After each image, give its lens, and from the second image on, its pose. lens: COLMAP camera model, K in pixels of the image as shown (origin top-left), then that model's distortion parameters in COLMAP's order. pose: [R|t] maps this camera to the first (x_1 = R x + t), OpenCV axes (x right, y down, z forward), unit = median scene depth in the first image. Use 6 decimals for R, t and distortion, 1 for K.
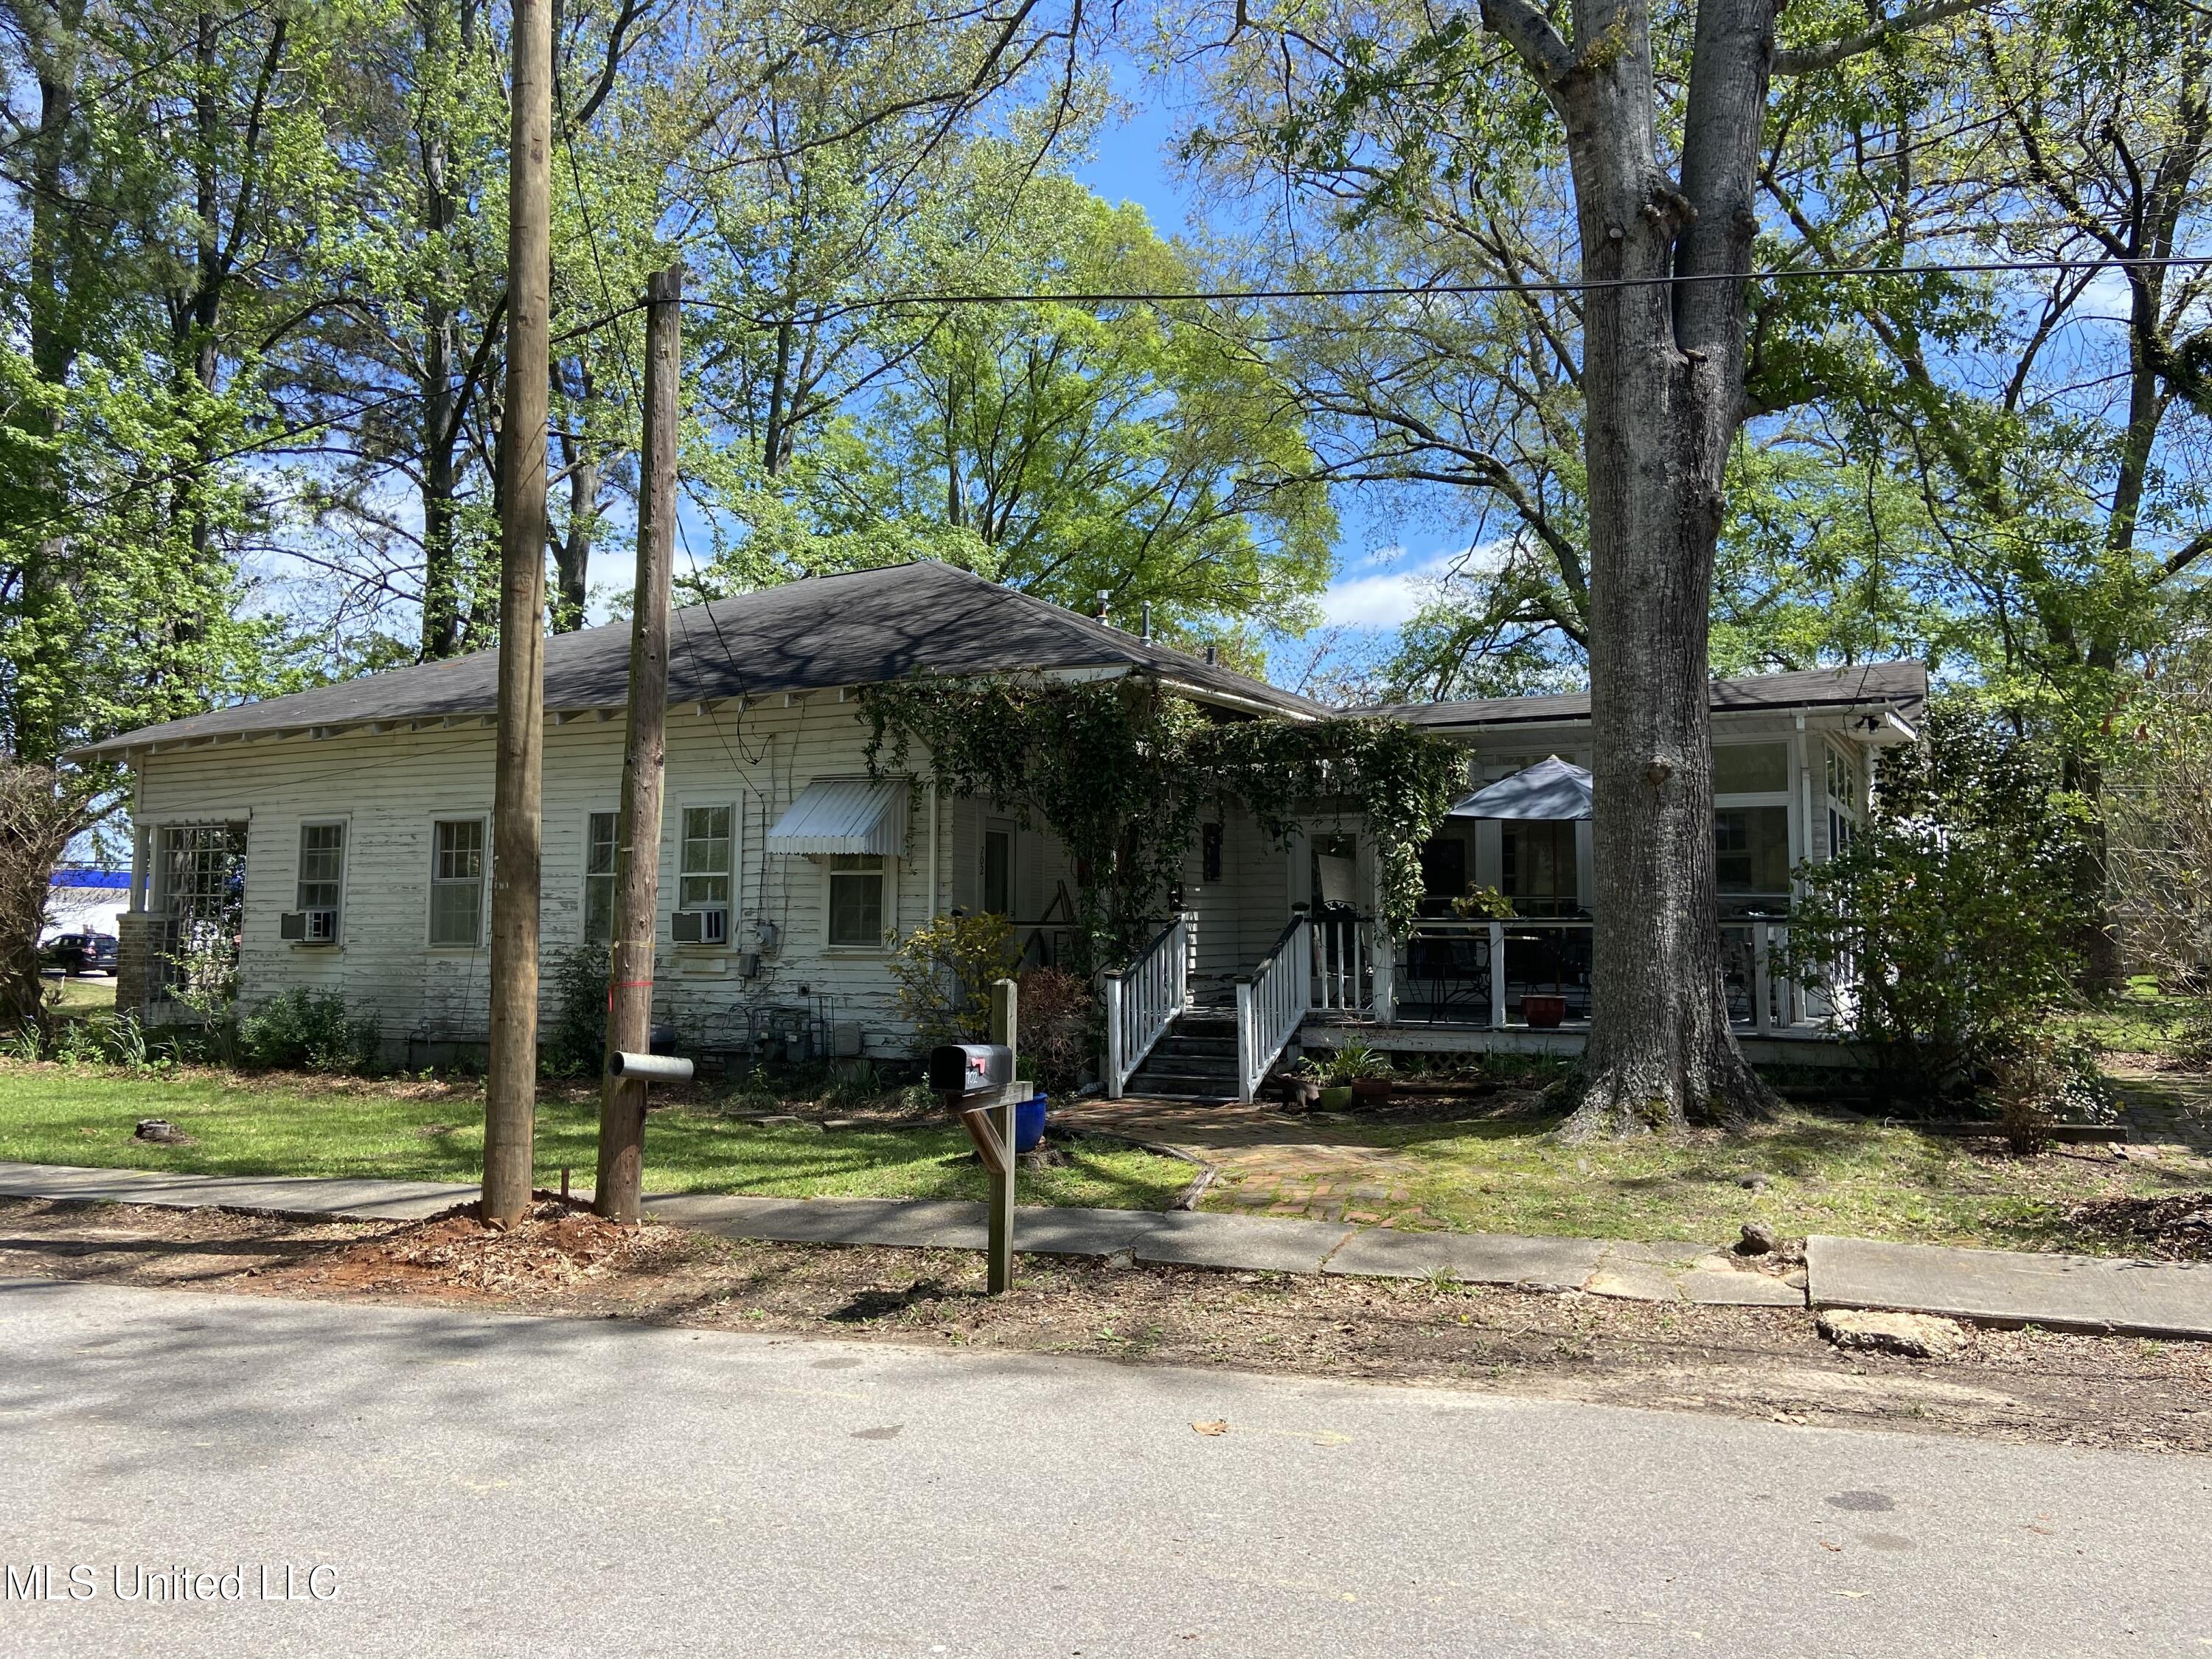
lens RADIAL K [[1646.7, 0, 1106.0], [0, 1646.7, 829.5], [0, 0, 1]] dist [0.111162, -0.142425]
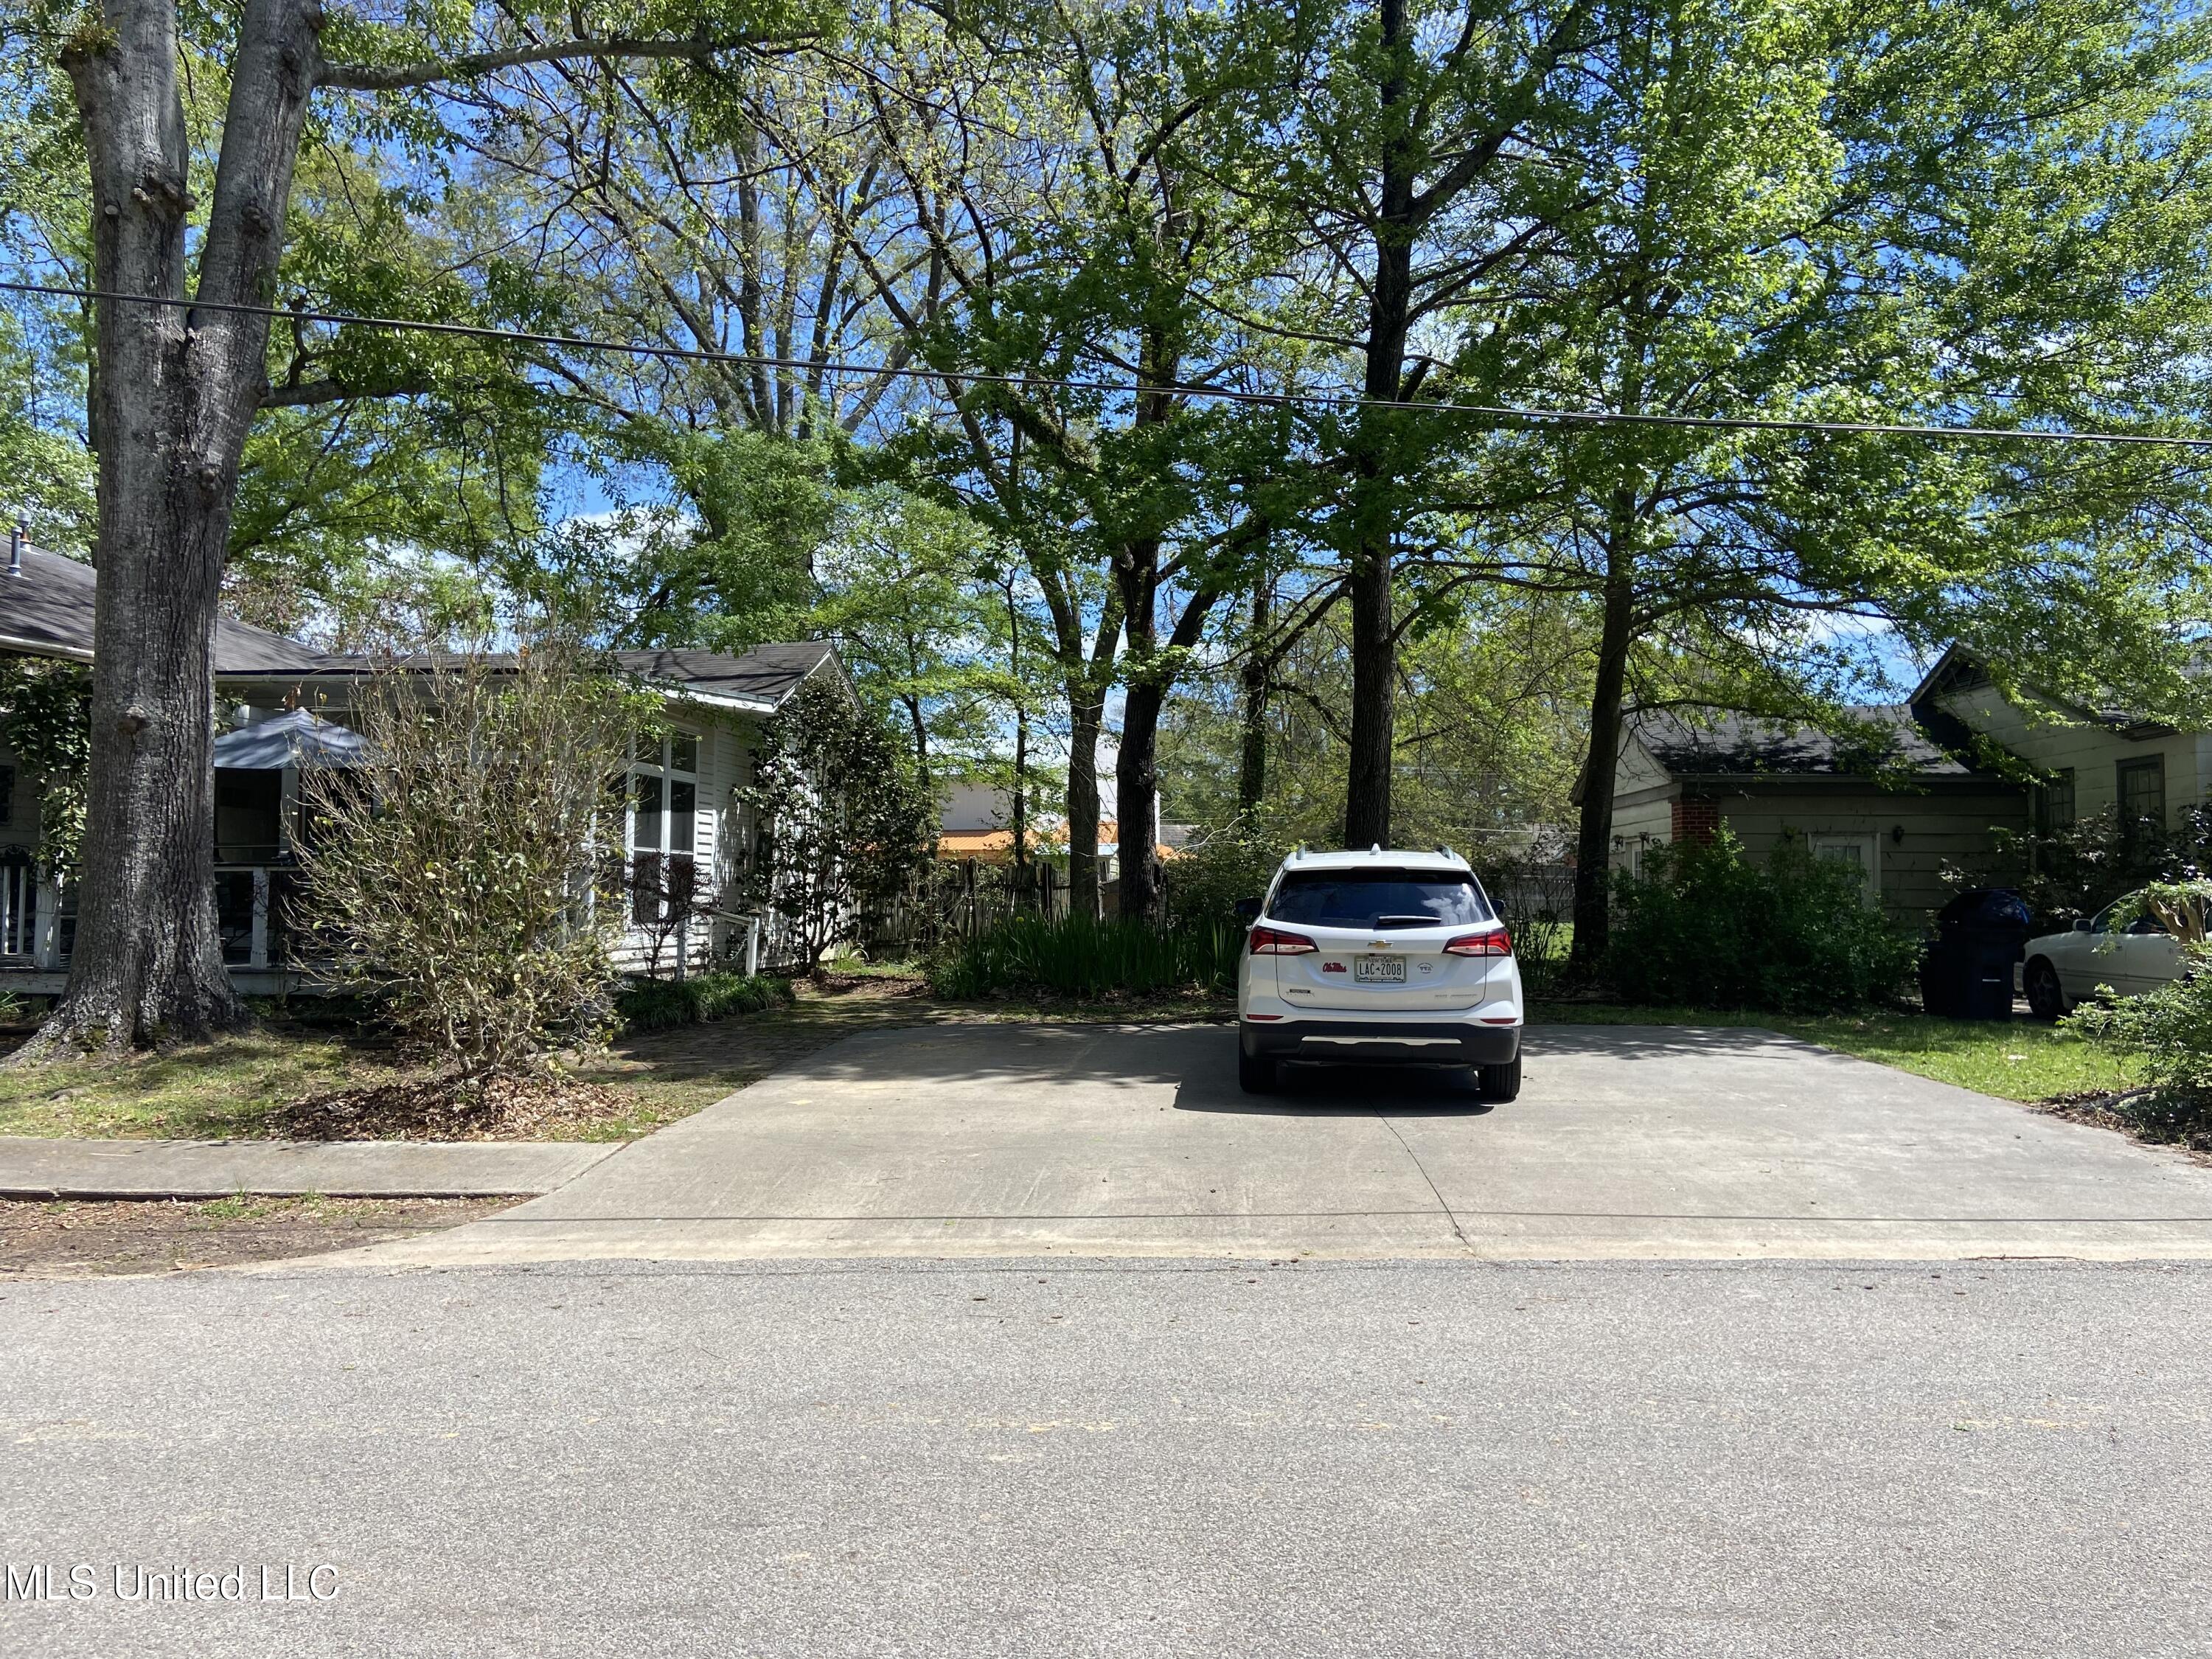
lens RADIAL K [[1646.7, 0, 1106.0], [0, 1646.7, 829.5], [0, 0, 1]] dist [0.111162, -0.142425]
pose [[0.926131, 0.017232, 0.376807, 0.500293], [-0.027277, 0.999400, 0.021338, -0.005757], [-0.376213, -0.030040, 0.926046, -0.230437]]
